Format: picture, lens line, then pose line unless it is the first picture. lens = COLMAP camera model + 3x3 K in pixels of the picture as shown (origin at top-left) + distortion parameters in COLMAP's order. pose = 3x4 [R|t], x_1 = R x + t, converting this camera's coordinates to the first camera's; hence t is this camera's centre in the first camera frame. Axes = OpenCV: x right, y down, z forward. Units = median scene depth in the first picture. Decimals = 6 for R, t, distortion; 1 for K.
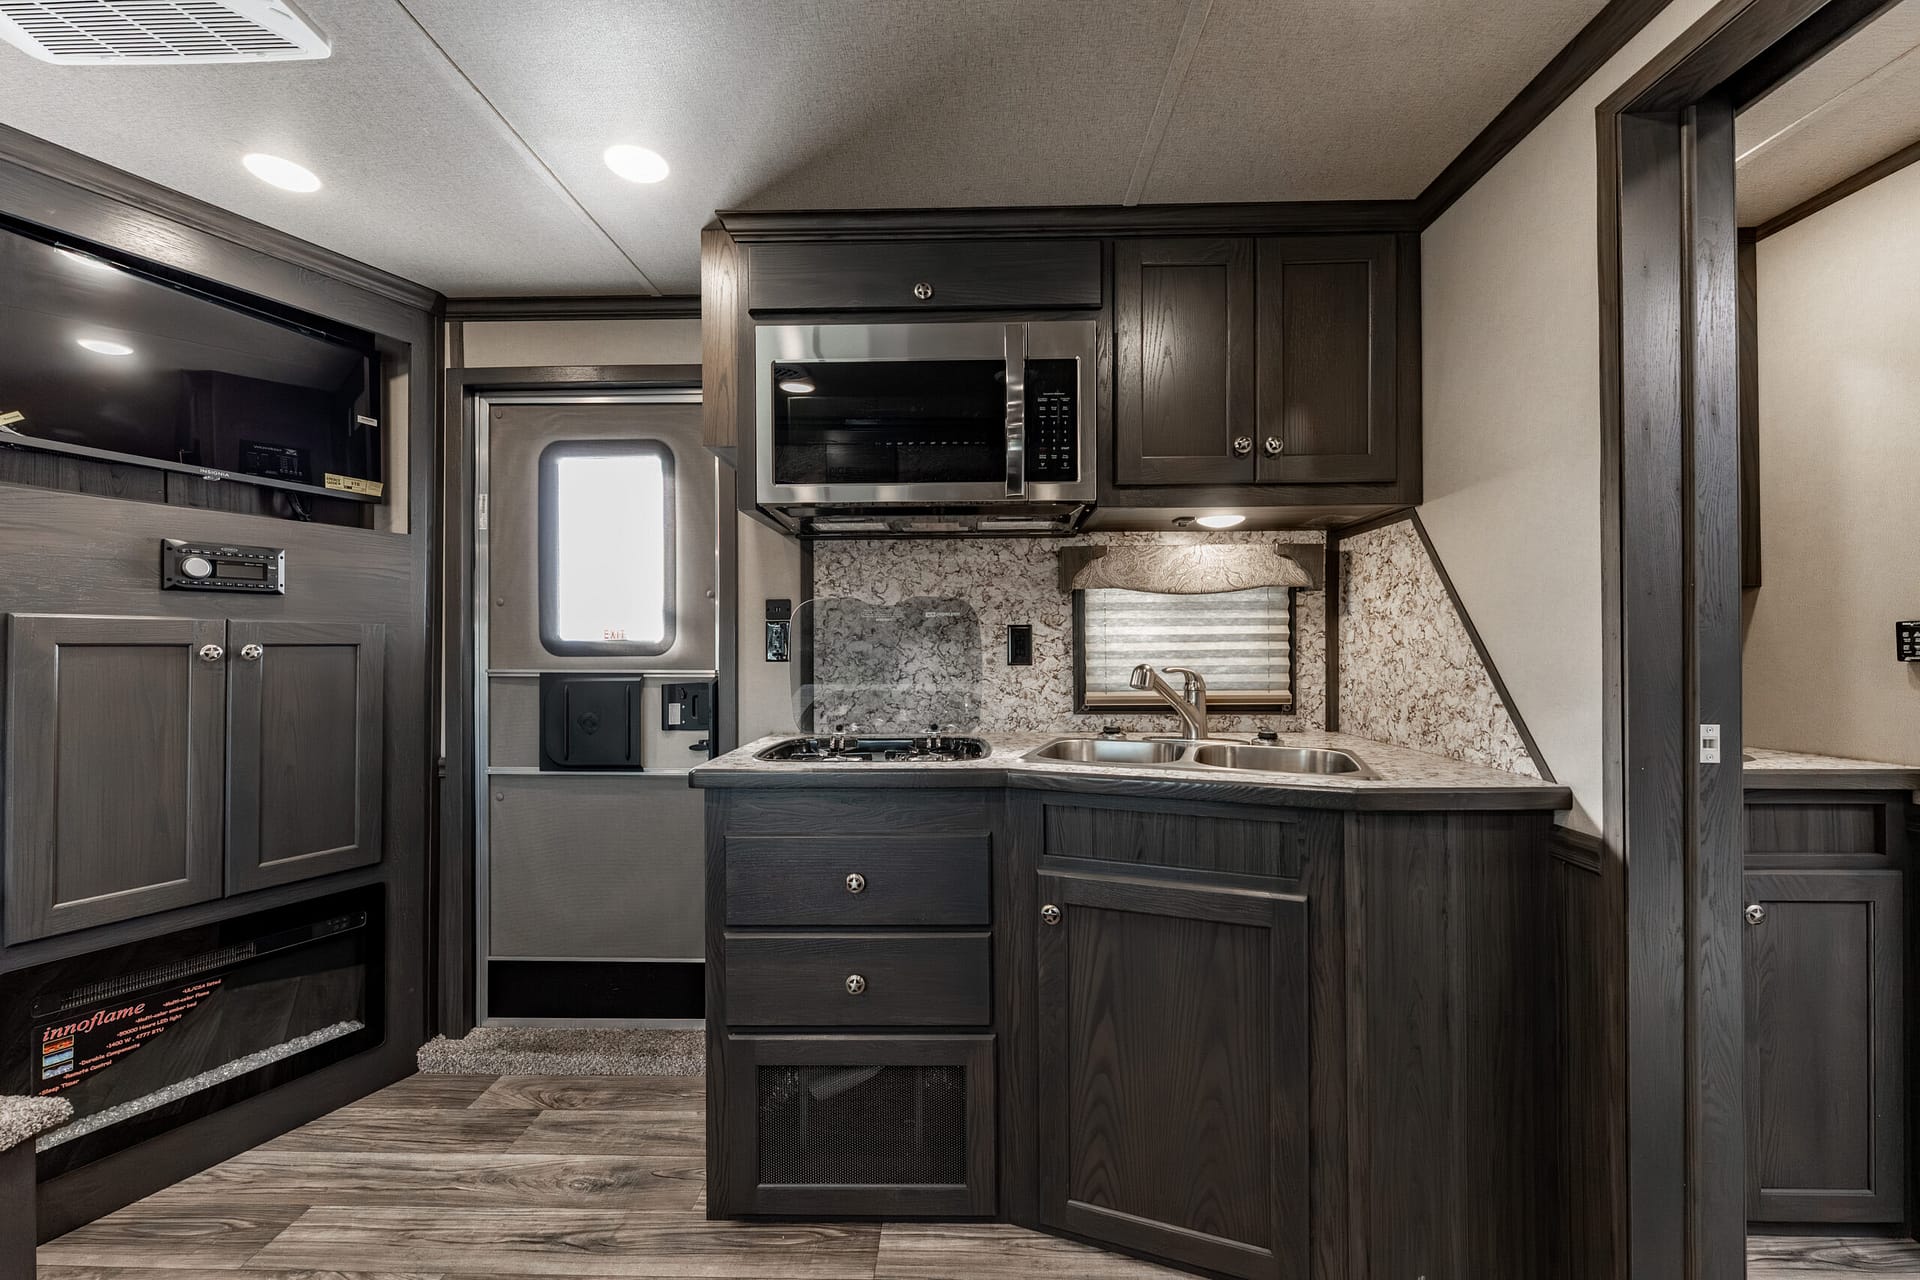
lens RADIAL K [[776.1, 0, 934.0], [0, 776.1, 634.5], [0, 0, 1]] dist [0.001692, -0.000794]
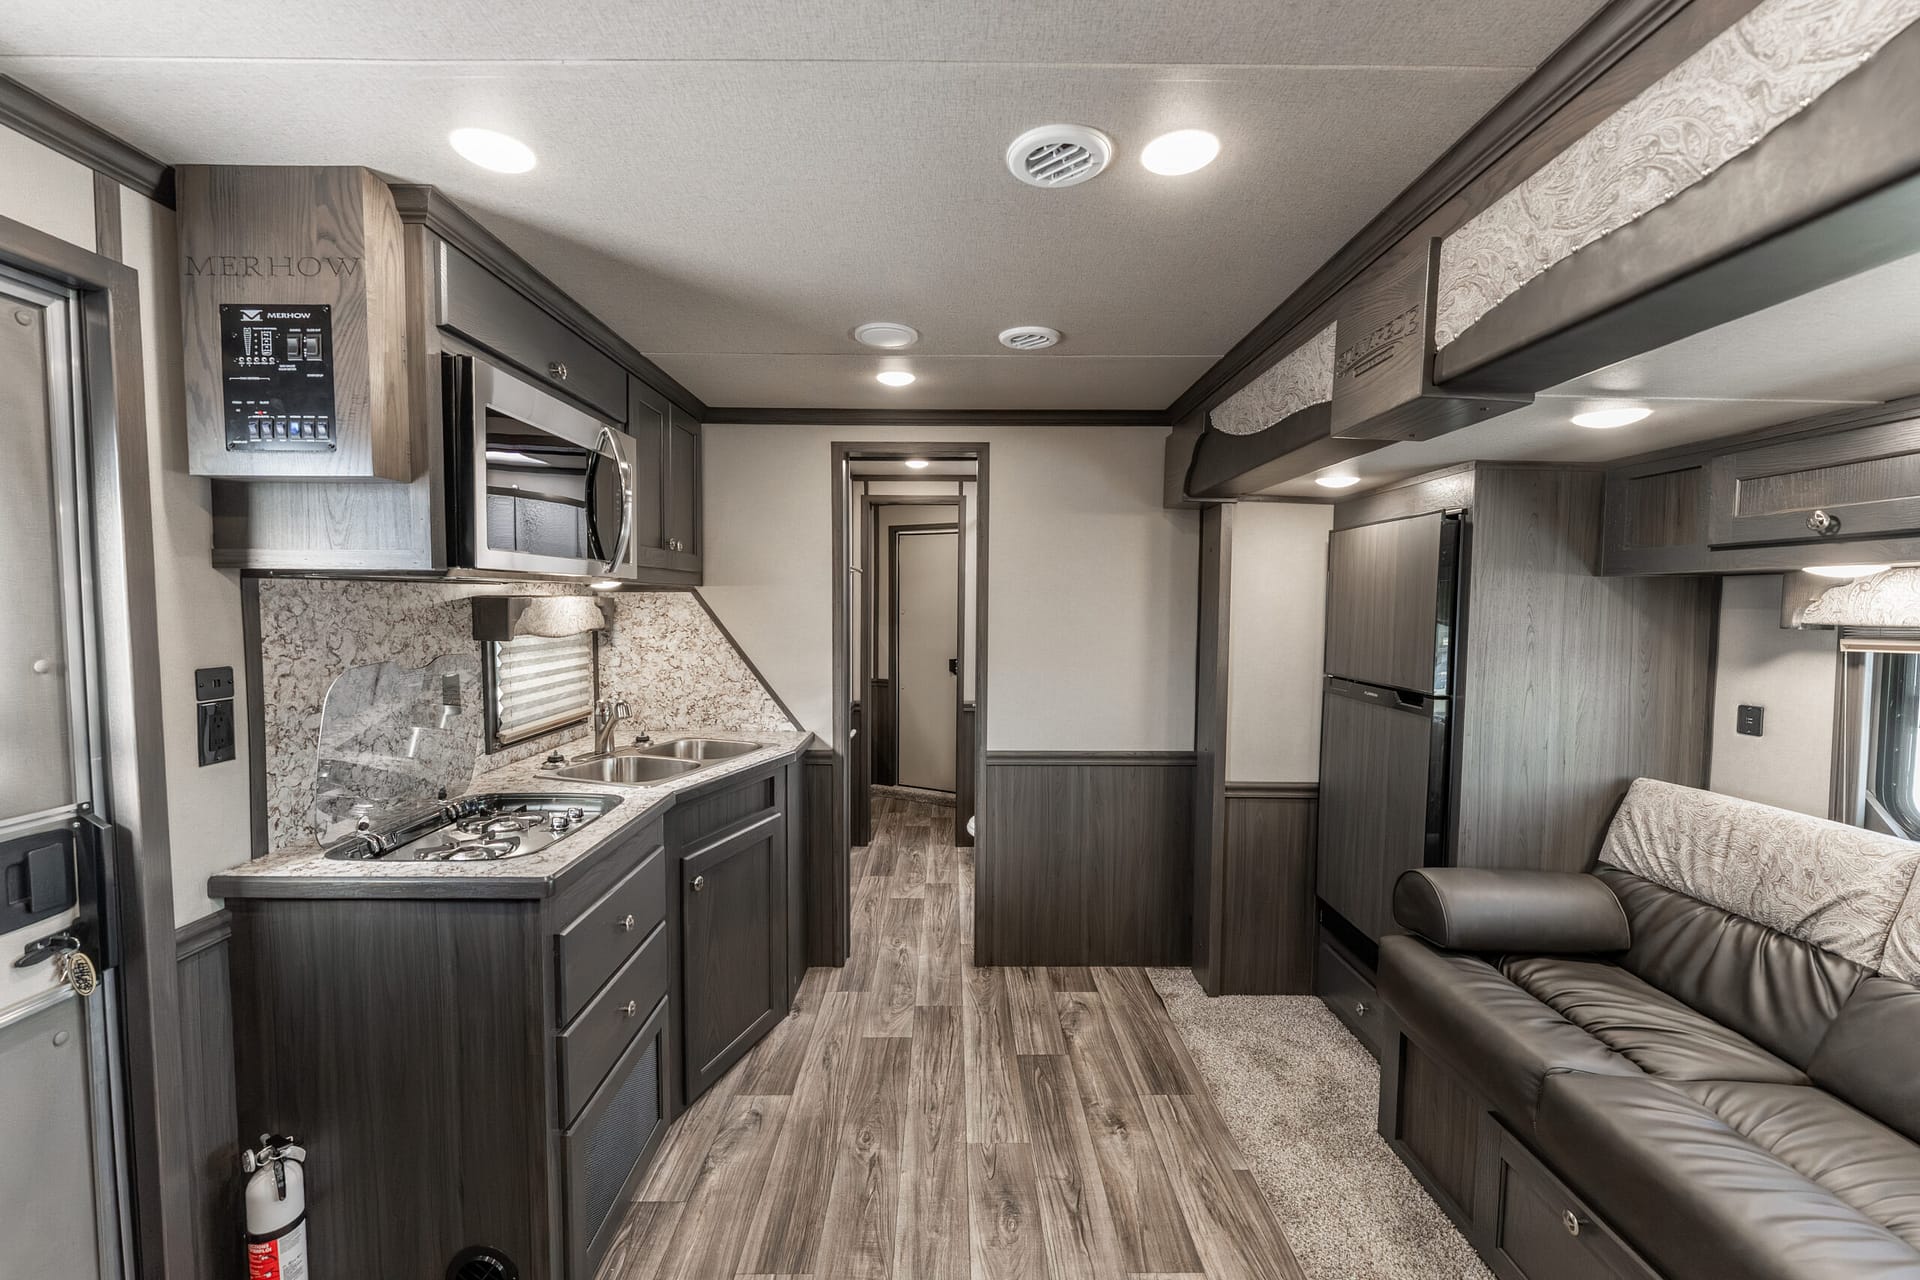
lens RADIAL K [[776.1, 0, 949.1], [0, 776.1, 646.5], [0, 0, 1]] dist [0.001692, -0.000794]
pose [[-0.040677, -0.054532, 0.997683, -0.879437], [-0.015360, 0.998426, 0.053946, -0.109369], [-0.999054, -0.013130, -0.041450, 0.436850]]
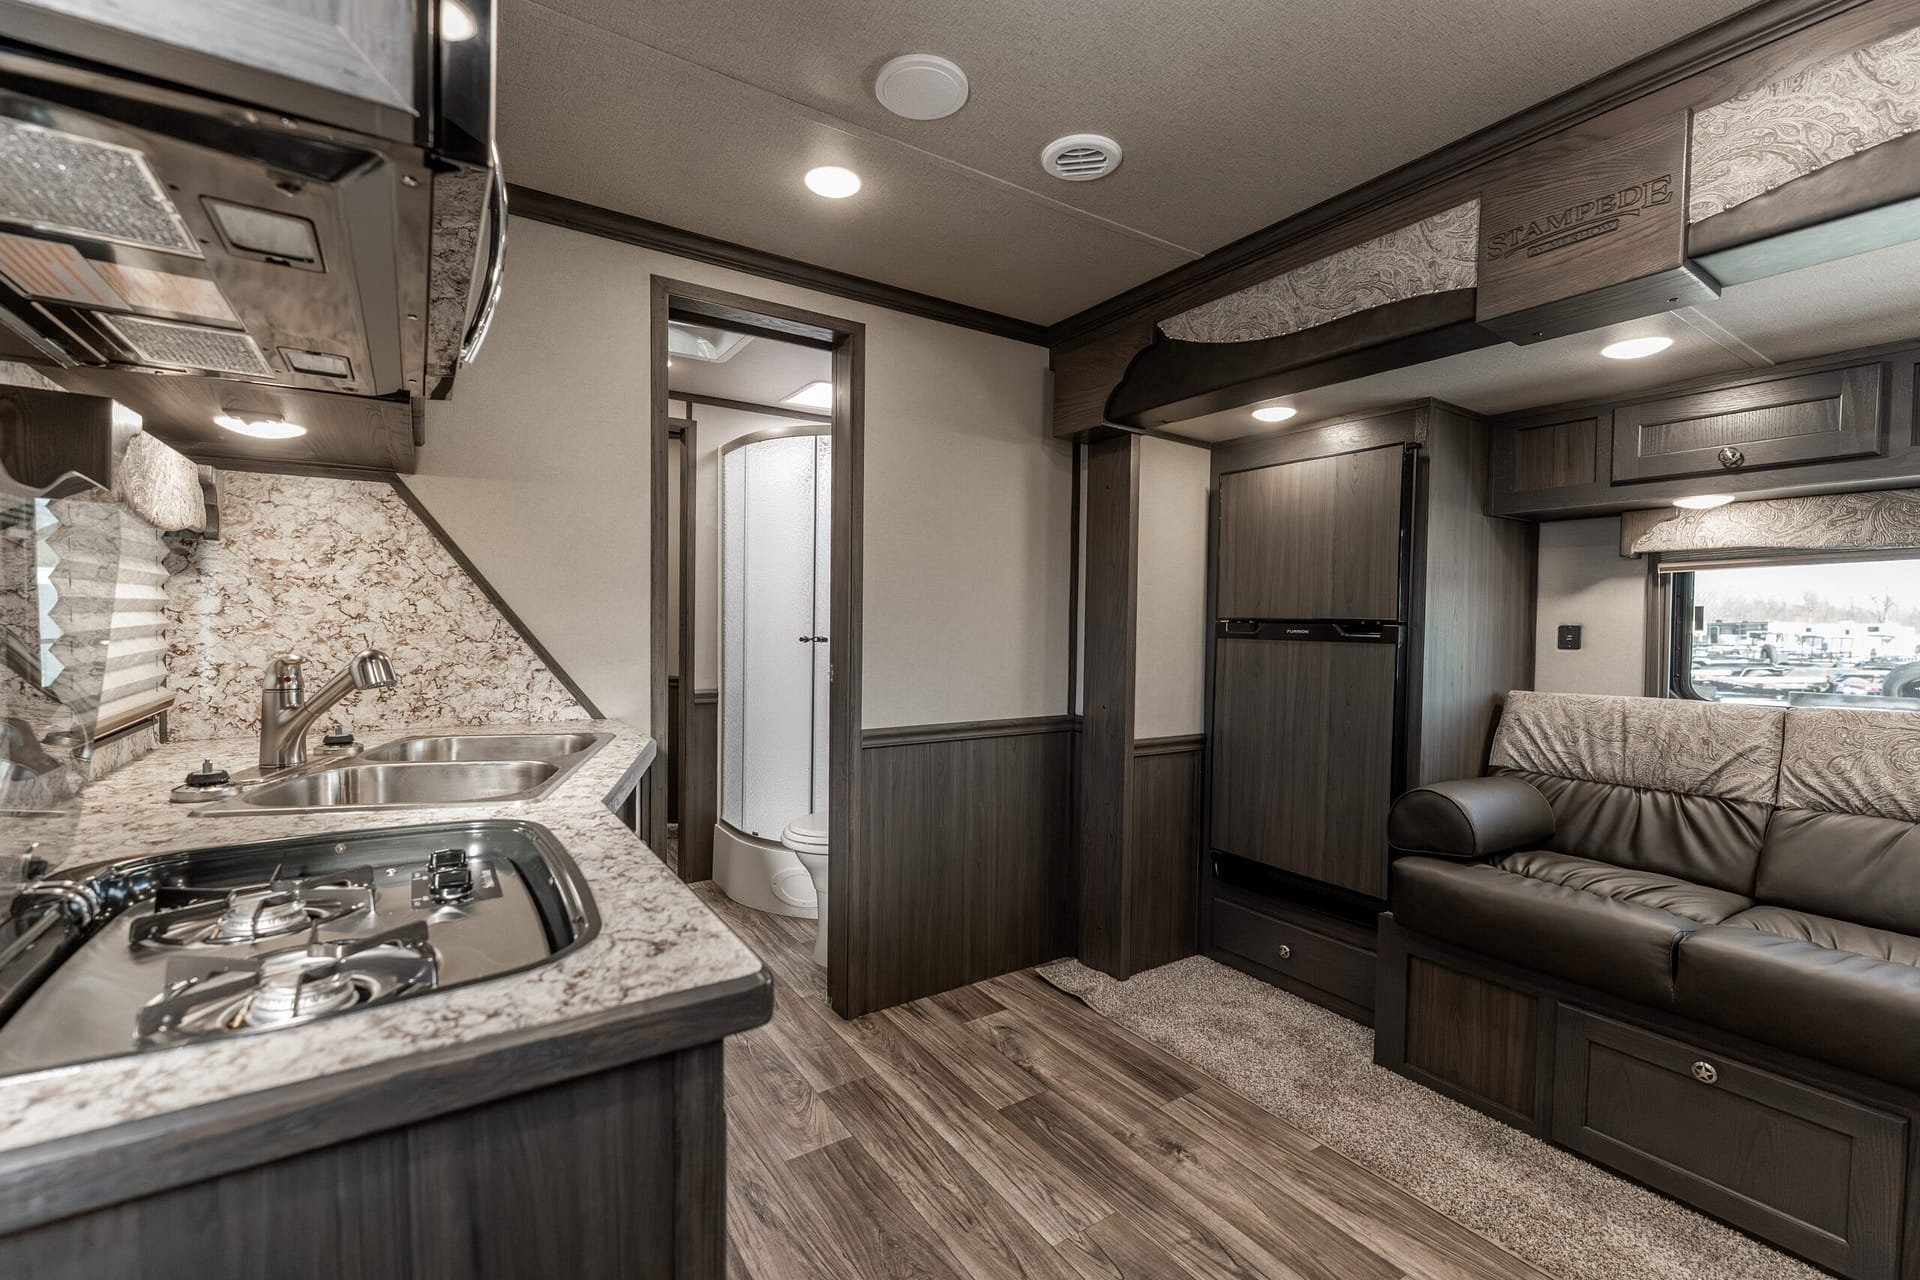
lens RADIAL K [[819.0, 0, 953.2], [0, 819.0, 645.7], [0, 0, 1]] dist [-0.000200, -0.001466]
pose [[-0.581175, -0.031119, 0.813184, -0.482256], [-0.020154, 0.999512, 0.023846, 0.007099], [-0.813529, -0.002530, -0.581519, 0.854289]]
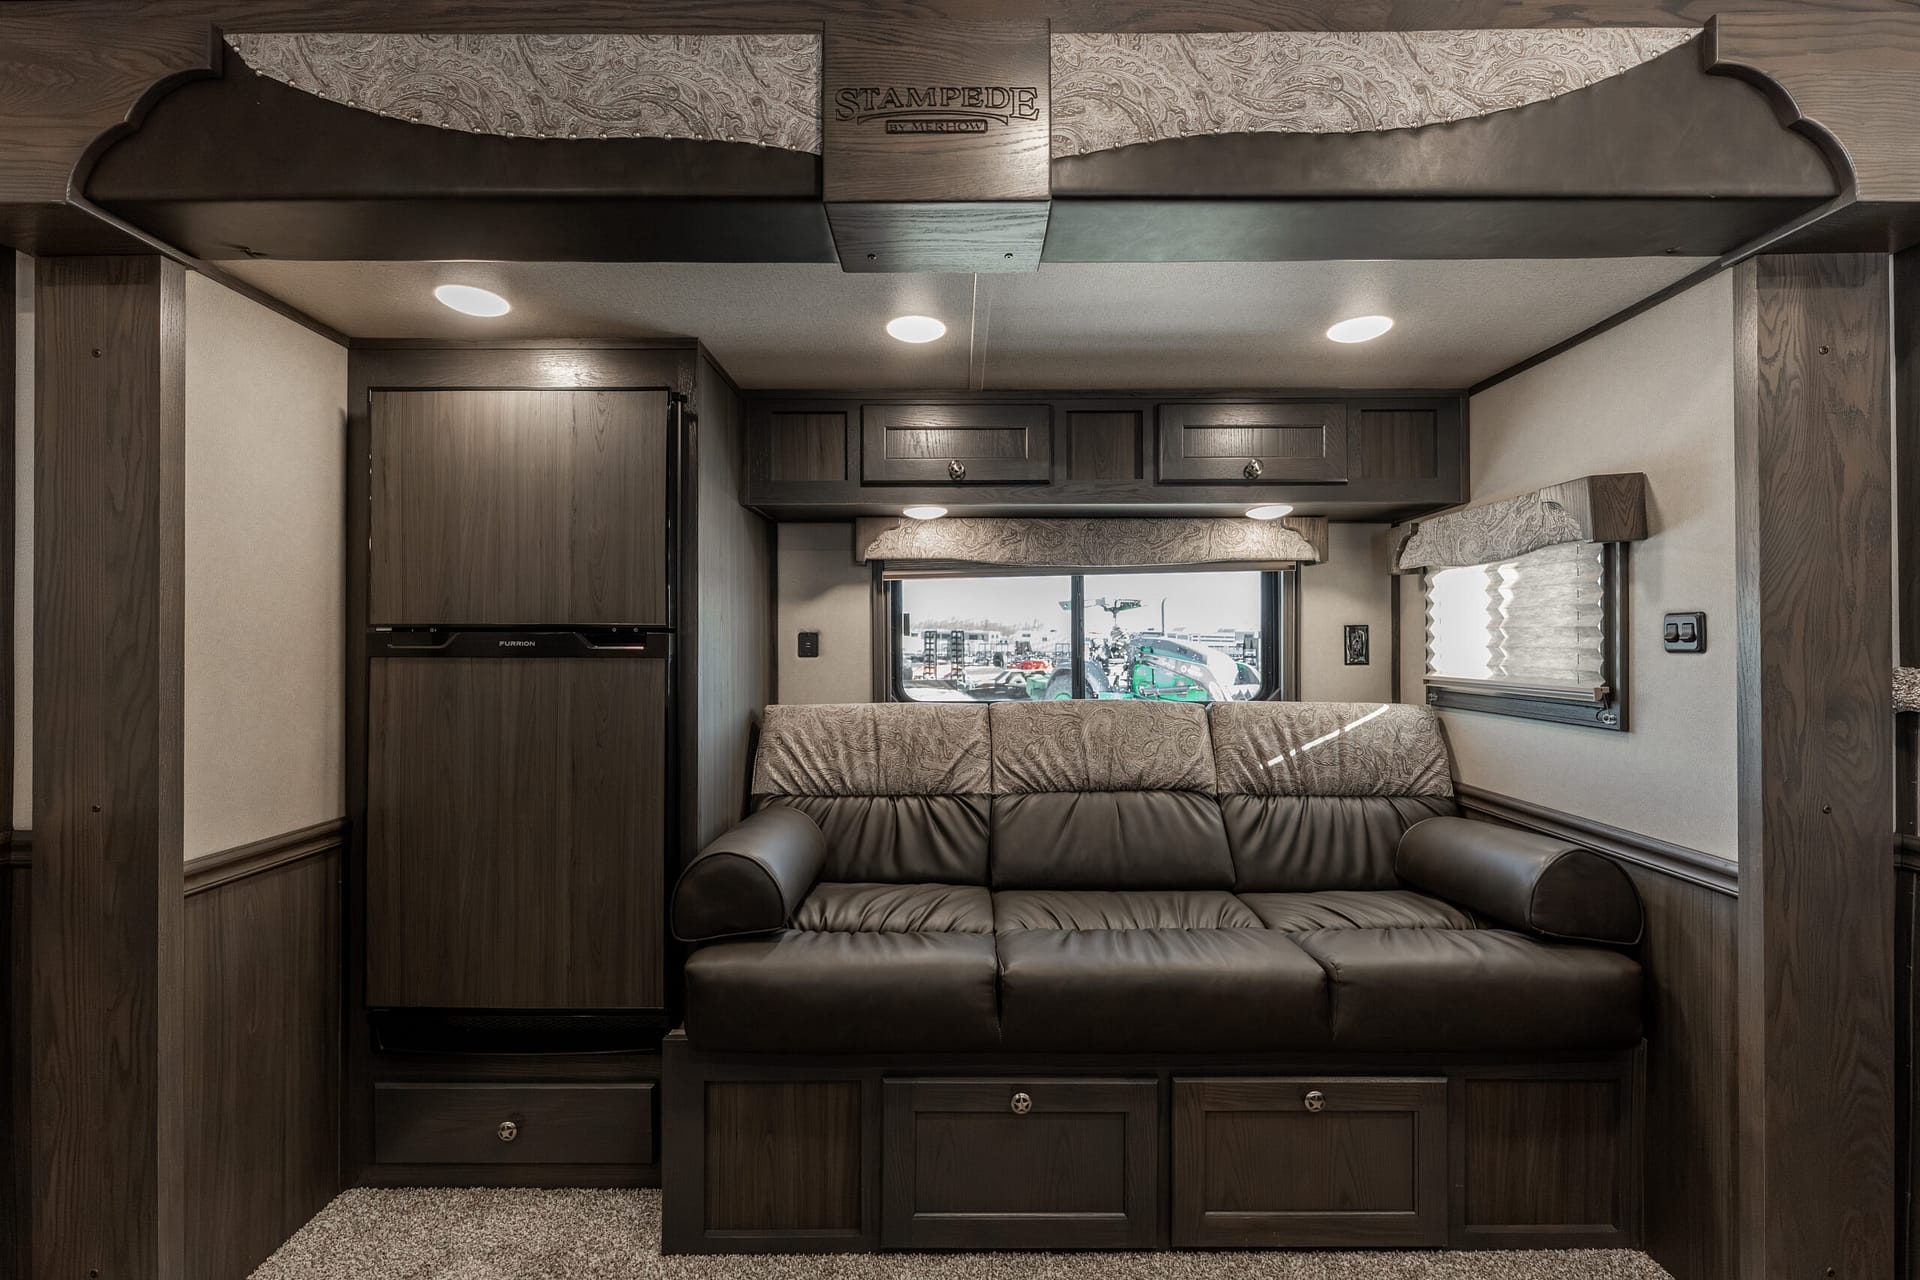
lens RADIAL K [[776.1, 0, 958.0], [0, 776.1, 638.1], [0, 0, 1]] dist [0.001692, -0.000794]
pose [[-0.999166, 0.001187, -0.040807, -0.214737], [0.001627, 0.999941, -0.010751, 0.008040], [0.040792, -0.010808, -0.999109, 0.540776]]
